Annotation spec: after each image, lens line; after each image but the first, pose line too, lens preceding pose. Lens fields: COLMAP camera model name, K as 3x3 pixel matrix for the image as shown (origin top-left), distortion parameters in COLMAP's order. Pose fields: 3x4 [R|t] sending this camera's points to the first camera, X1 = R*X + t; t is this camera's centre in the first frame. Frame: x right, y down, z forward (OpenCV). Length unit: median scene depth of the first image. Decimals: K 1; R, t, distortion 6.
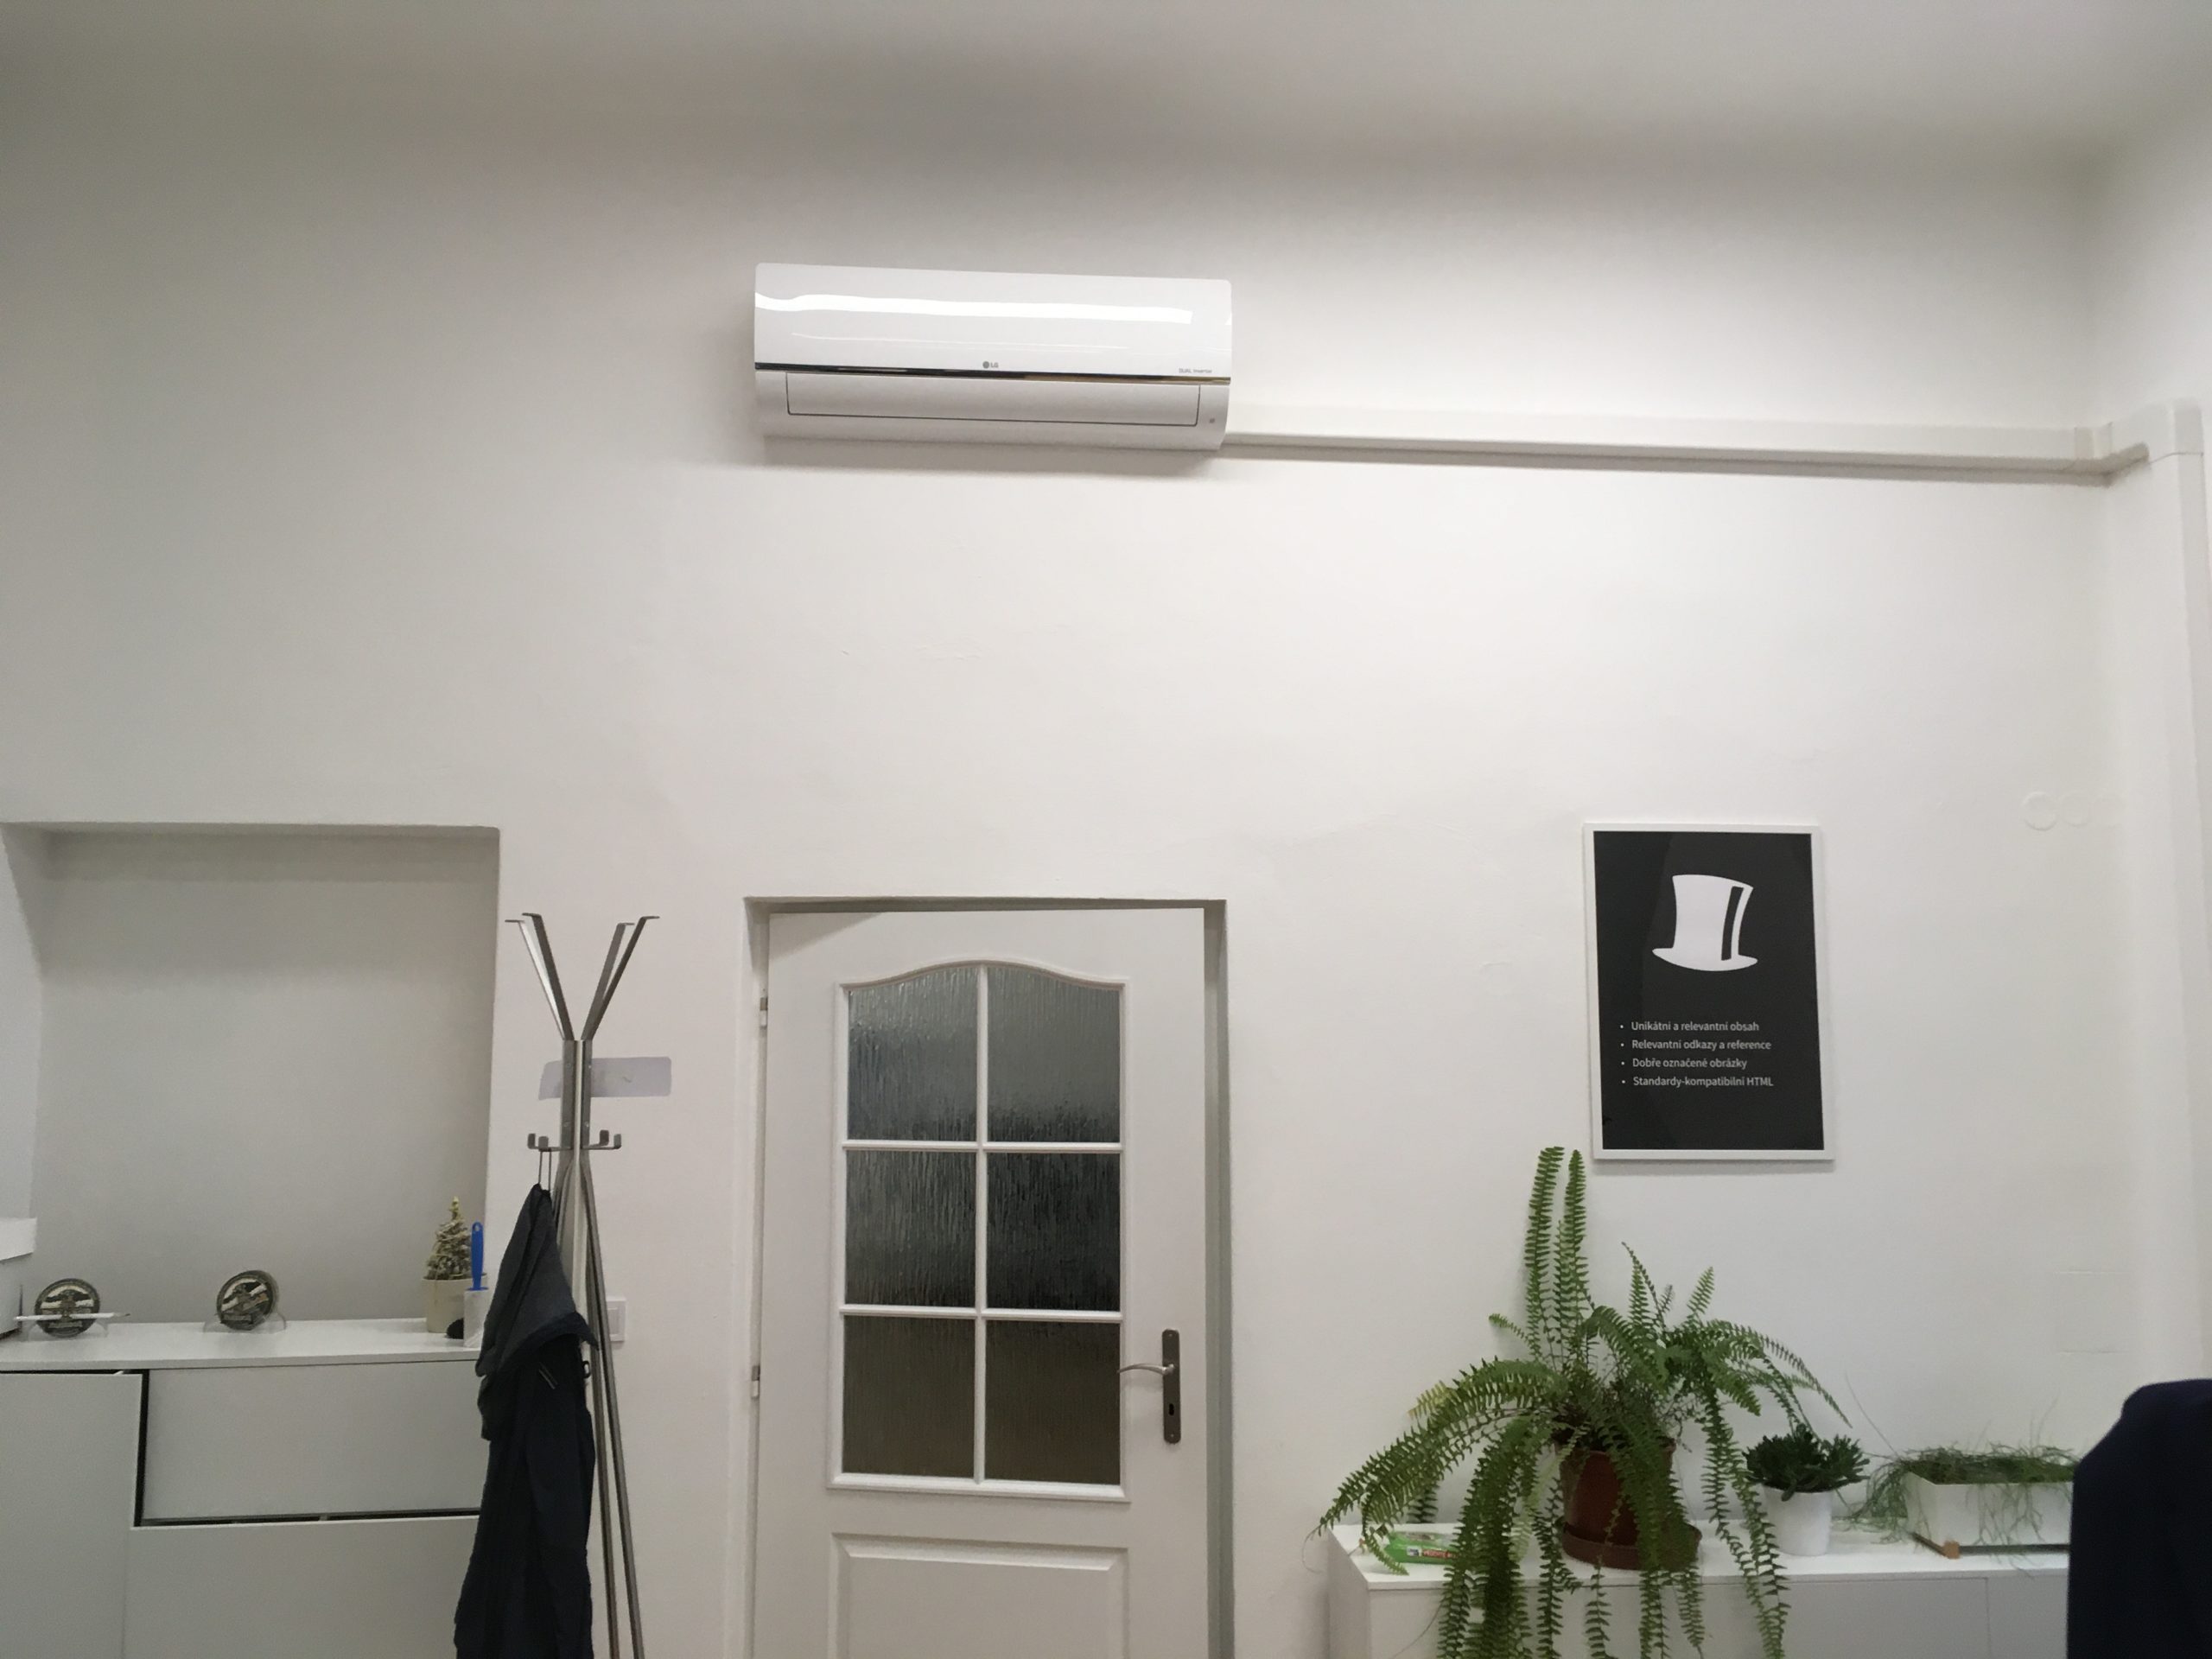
lens RADIAL K [[1869.6, 0, 1105.7], [0, 1869.6, 831.9], [0, 0, 1]] dist [0.001552, -0.000877]
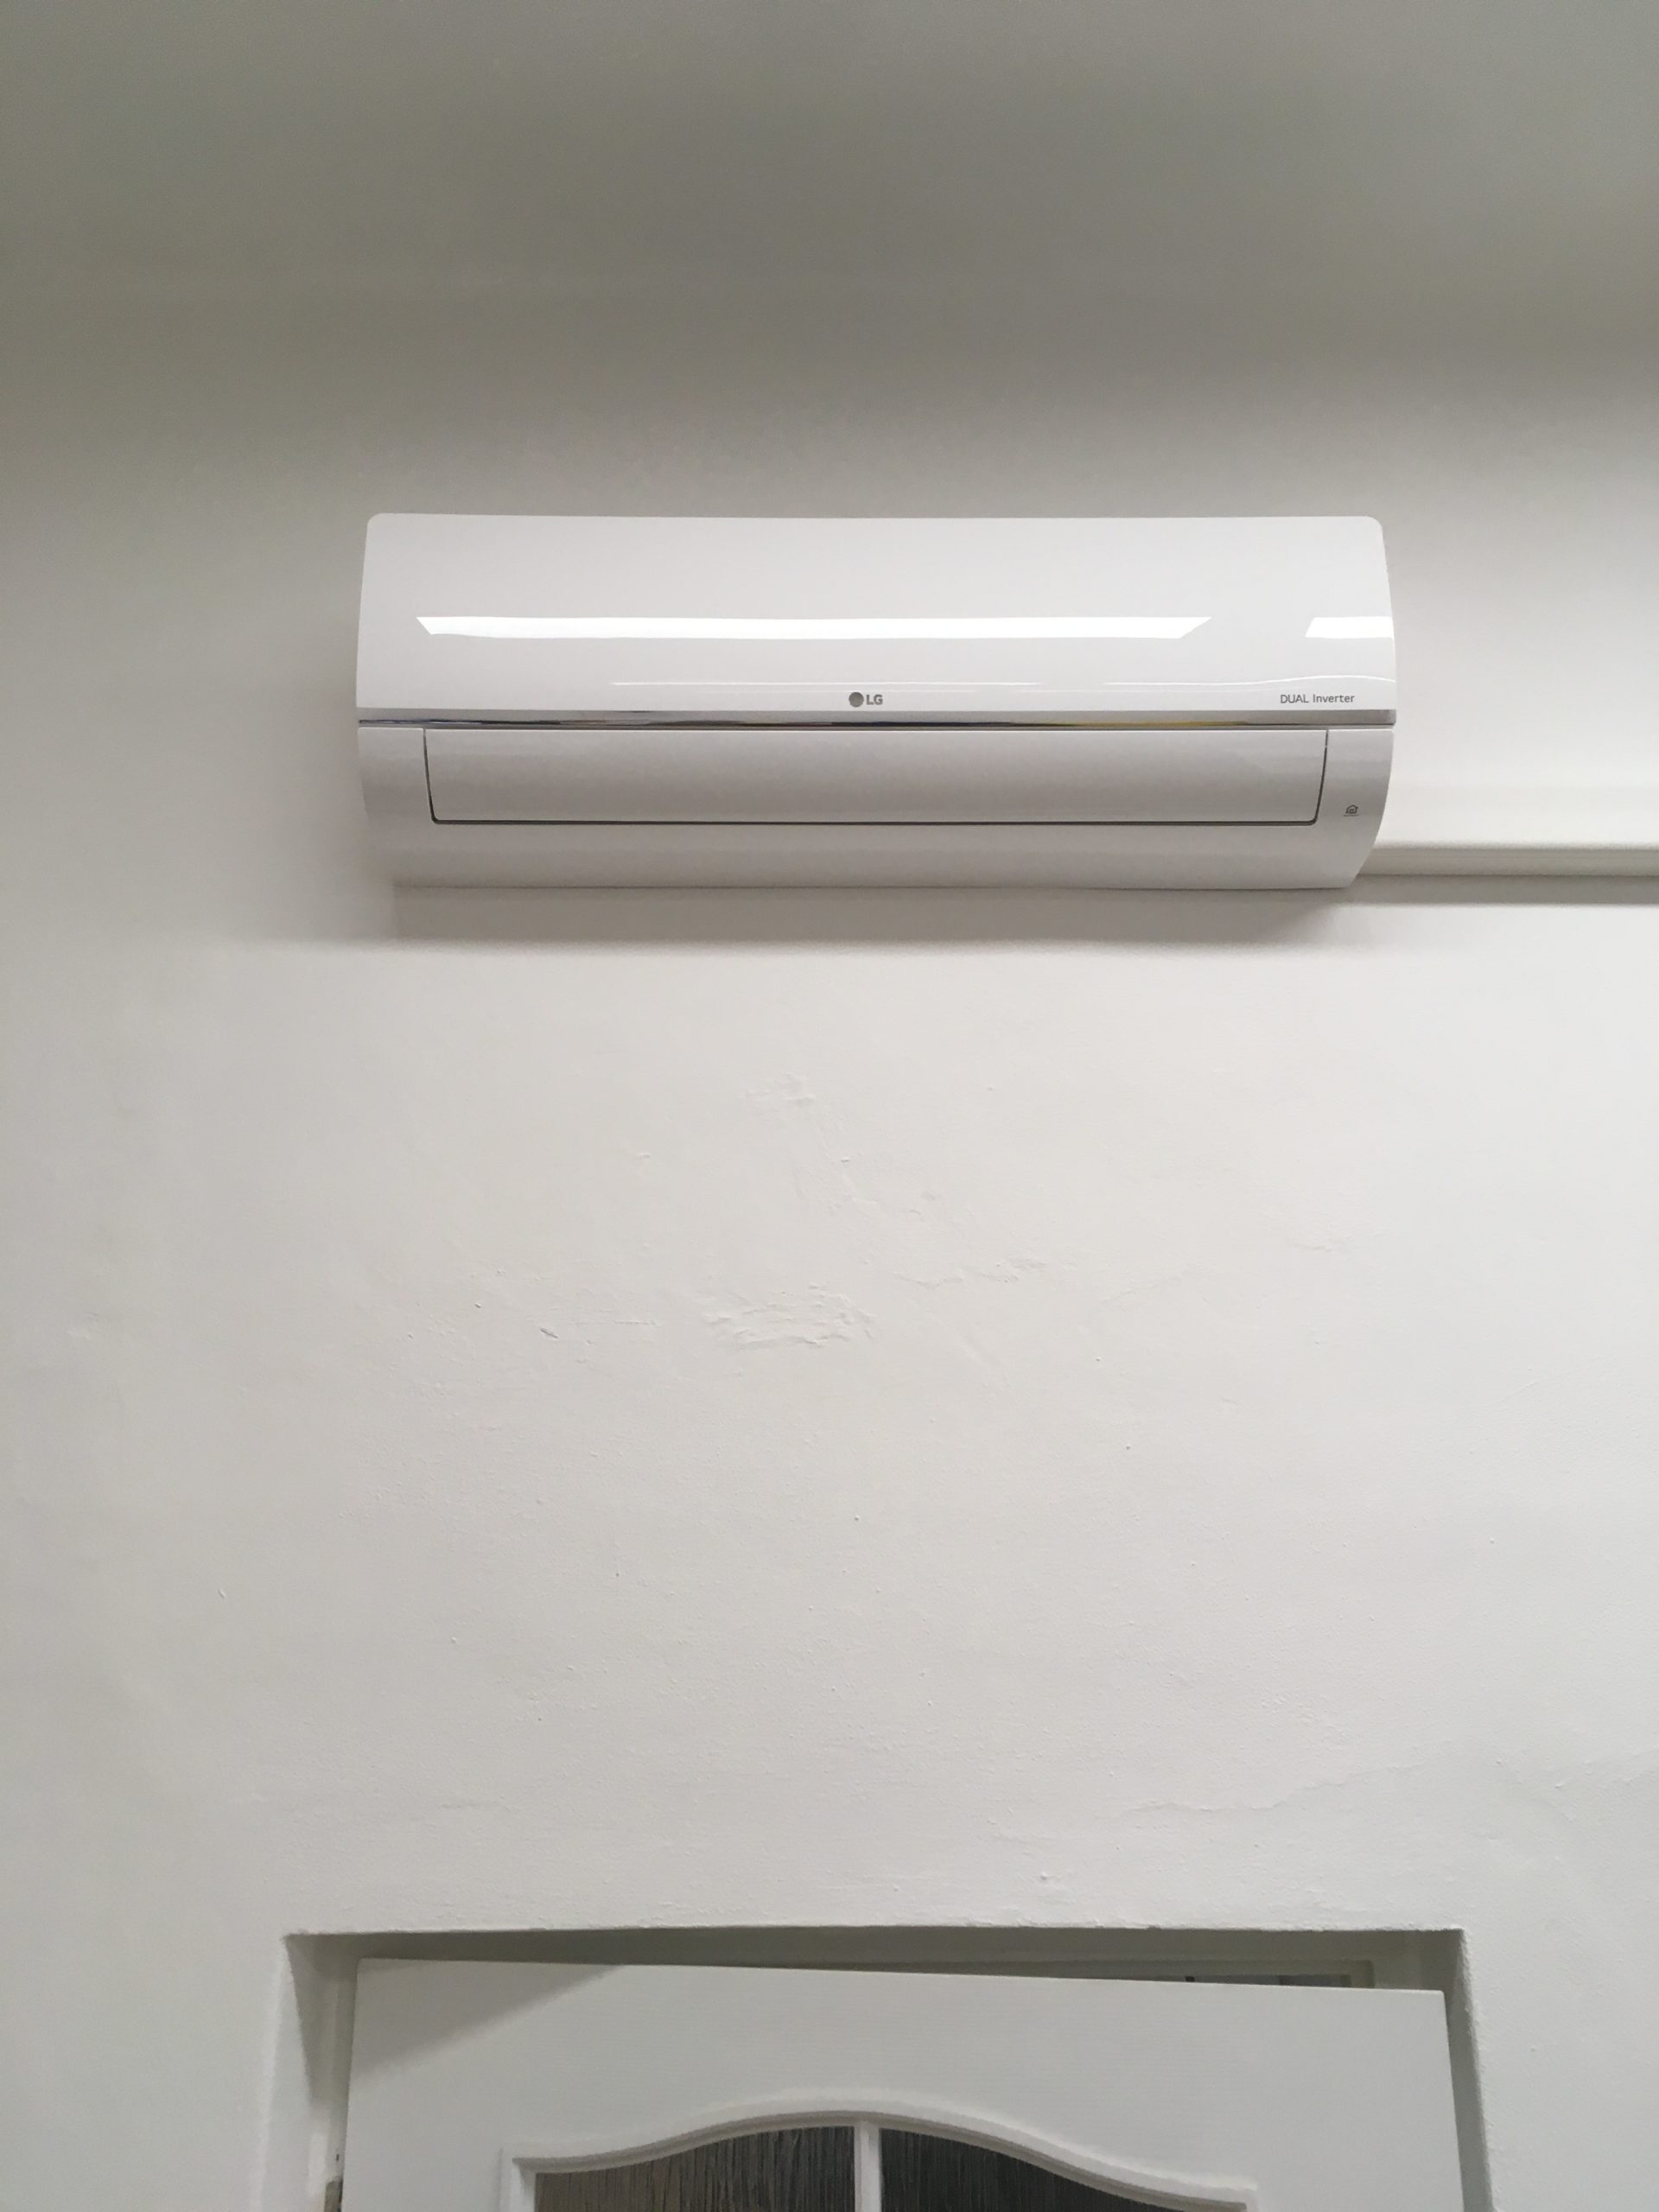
lens RADIAL K [[1869.6, 0, 829.7], [0, 1869.6, 1107.8], [0, 0, 1]] dist [0.001552, -0.000877]
pose [[0.997990, -0.022541, -0.059226, -0.044846], [0.010352, 0.980033, -0.198563, -0.059698], [0.062519, 0.197551, 0.978297, 0.560210]]
